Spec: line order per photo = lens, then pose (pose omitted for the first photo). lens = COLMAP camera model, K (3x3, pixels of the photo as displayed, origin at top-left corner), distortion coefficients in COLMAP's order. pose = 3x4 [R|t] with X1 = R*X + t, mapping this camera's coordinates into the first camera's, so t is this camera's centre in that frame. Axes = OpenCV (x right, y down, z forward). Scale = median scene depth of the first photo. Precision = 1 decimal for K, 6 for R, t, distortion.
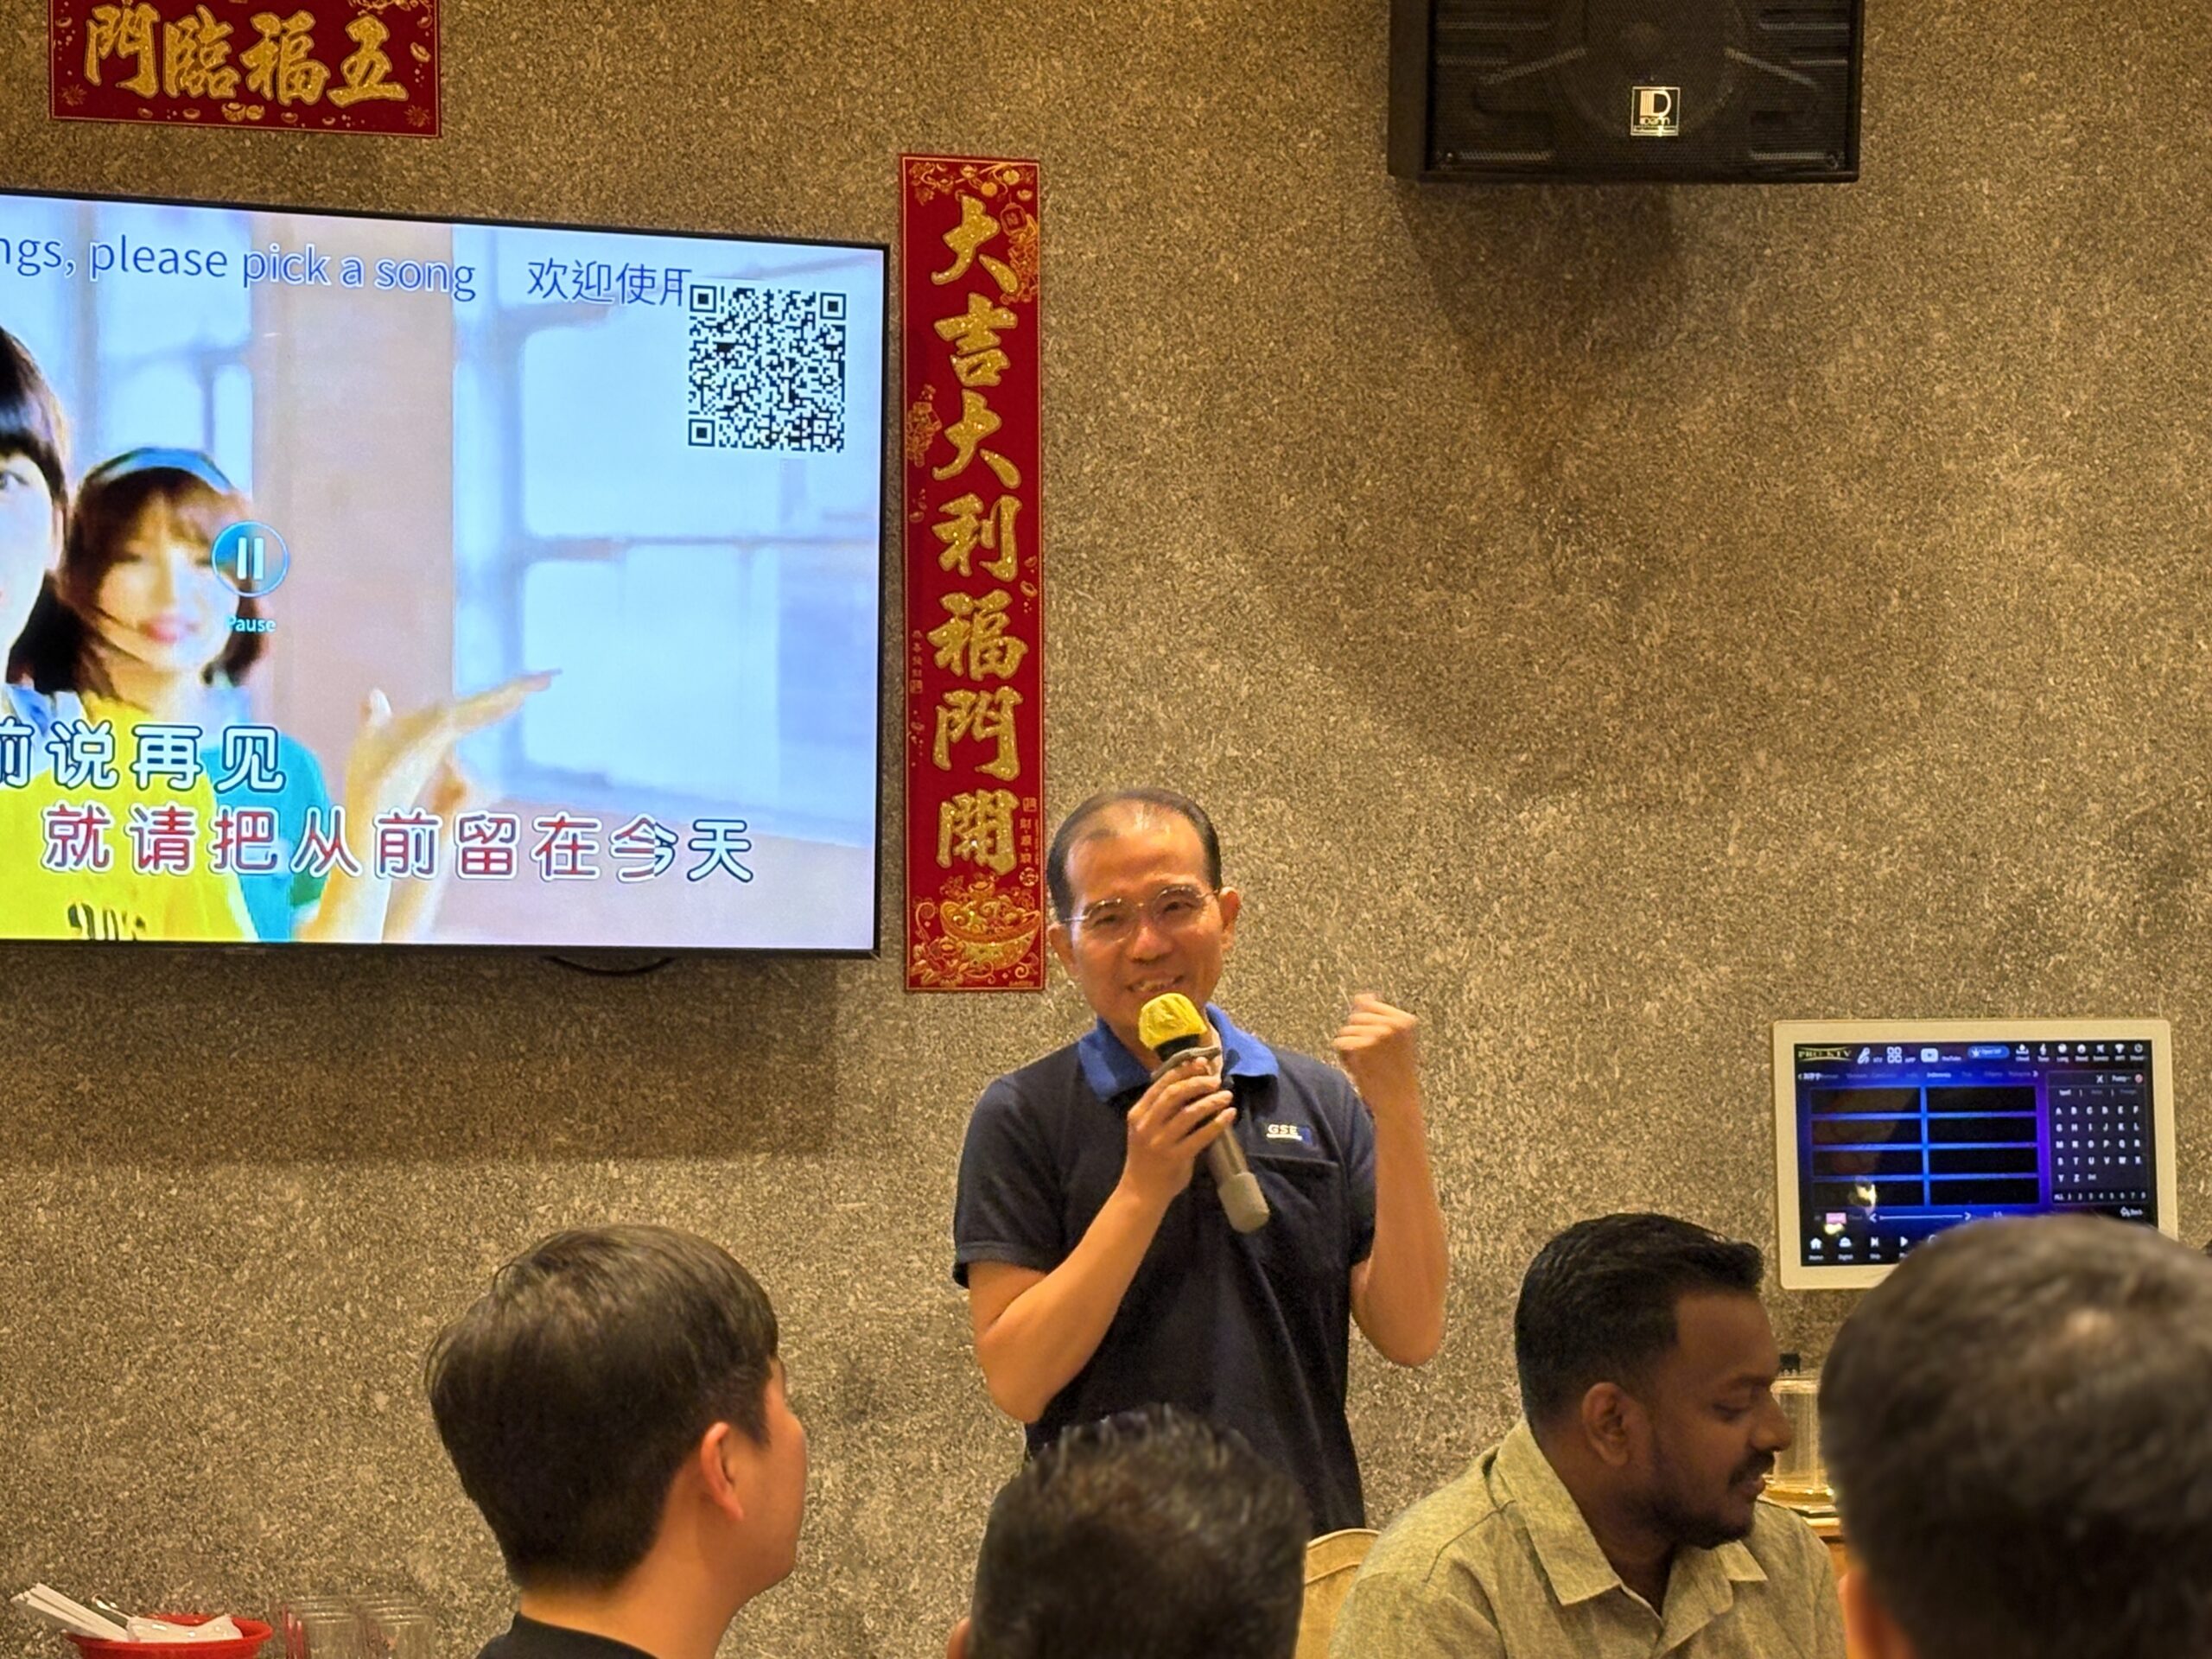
lens RADIAL K [[4965.6, 0, 1098.0], [0, 4965.6, 869.1], [0, 0, 1]] dist [0.193428, 0.000000]
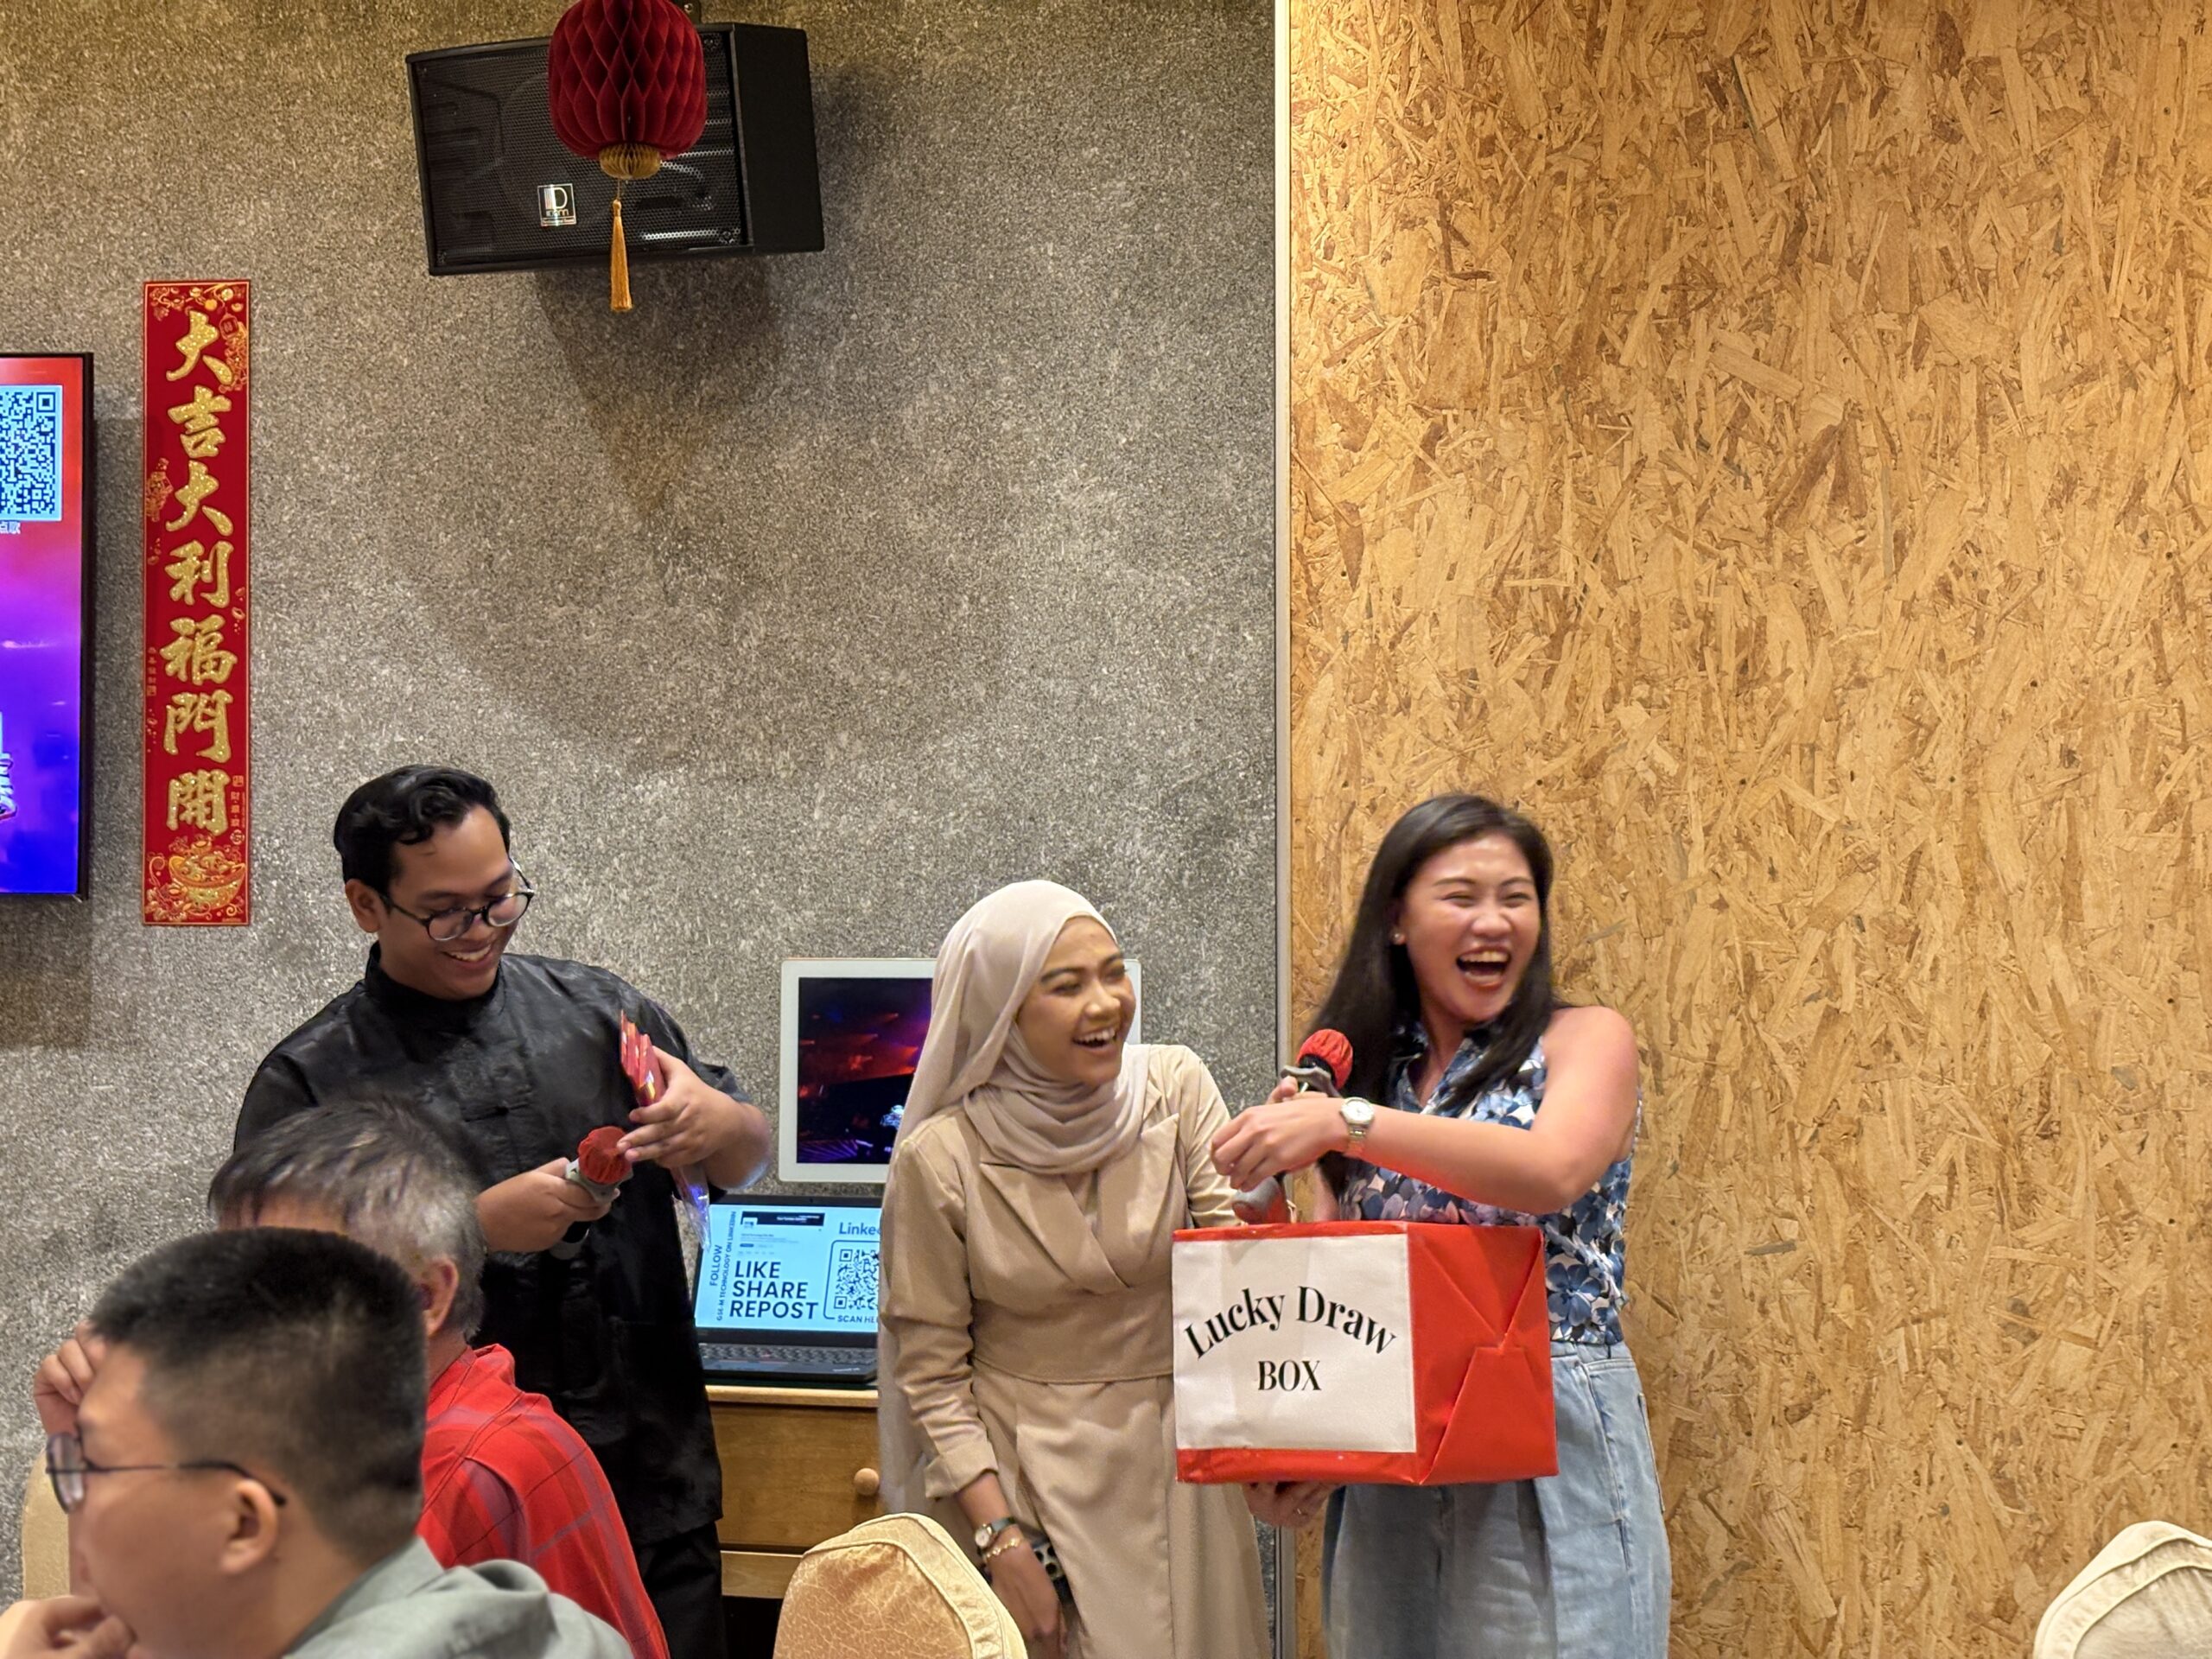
lens RADIAL K [[3191.6, 0, 1051.7], [0, 3191.6, 854.0], [0, 0, 1]] dist [0.122952, 0.000000]
pose [[0.893467, 0.006537, -0.449080, 0.550083], [0.002973, 0.999786, 0.020468, -0.010569], [0.449118, -0.019623, 0.893257, 0.348419]]
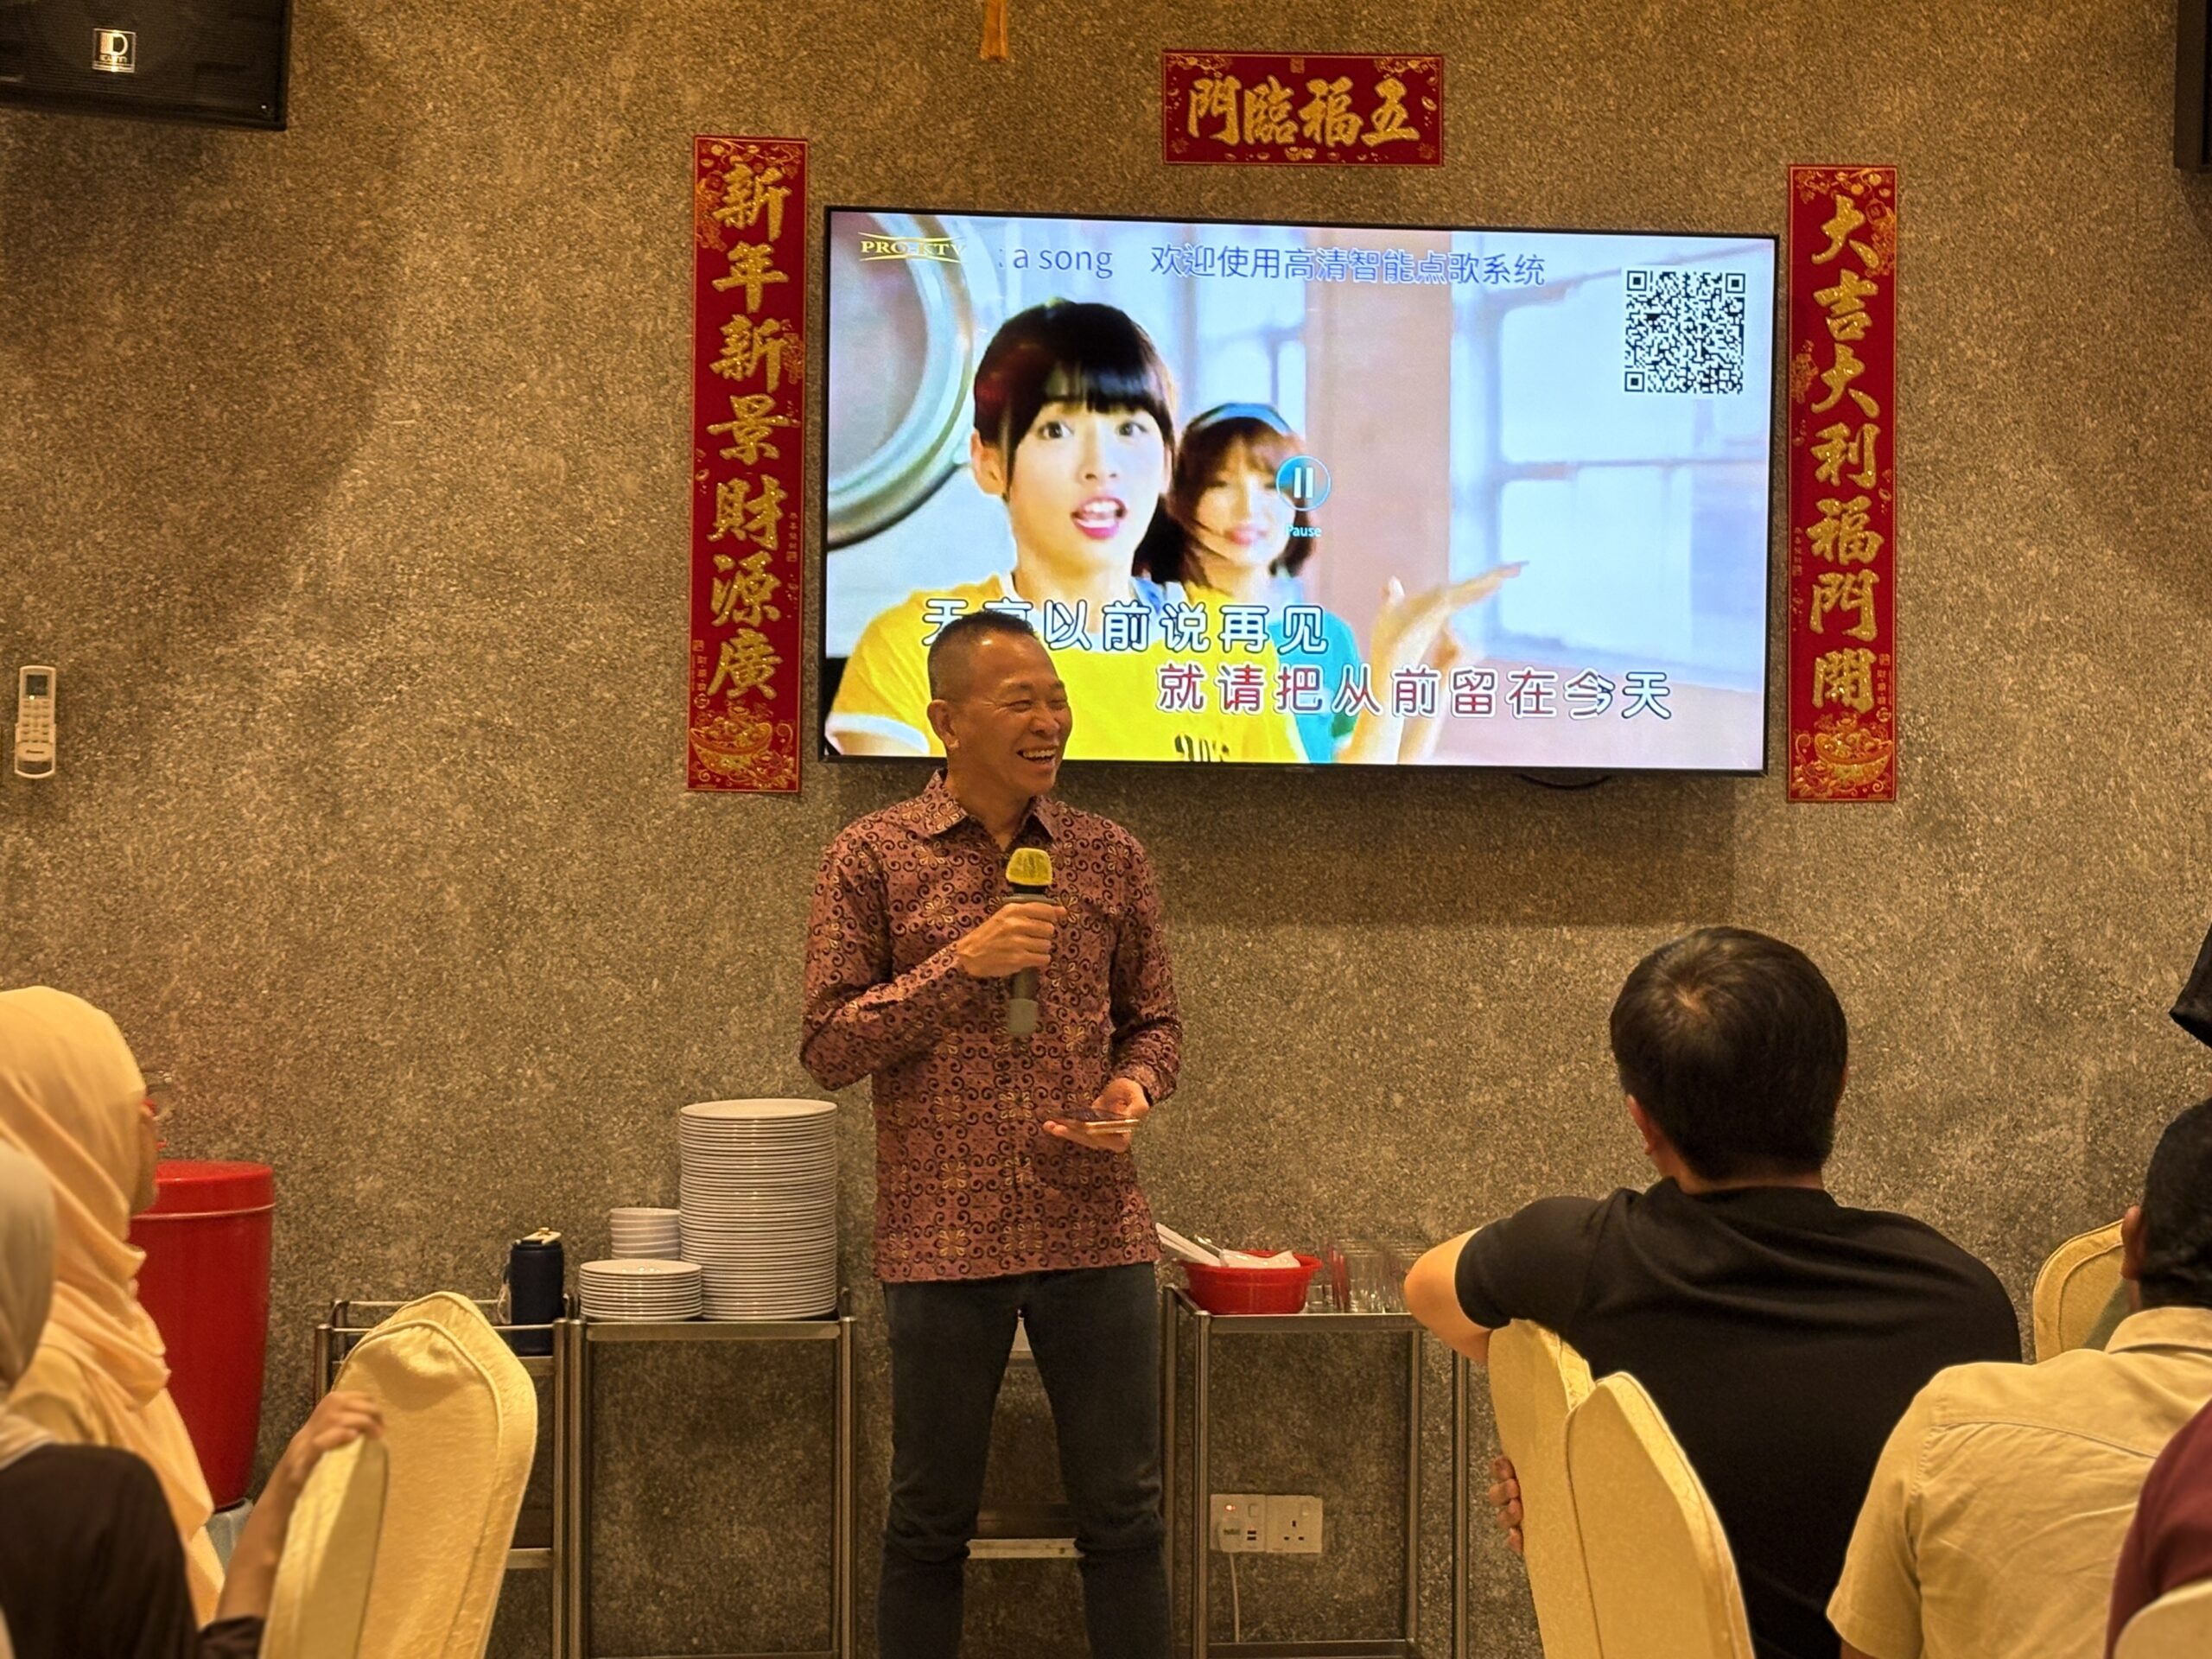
lens RADIAL K [[4016.5, 0, 1174.9], [0, 4016.5, 818.1], [0, 0, 1]] dist [0.127676, 0.000000]
pose [[0.981968, 0.004462, -0.188995, 0.003622], [0.000881, 0.999603, 0.028179, -0.001355], [0.189045, -0.027837, 0.981574, -0.081774]]
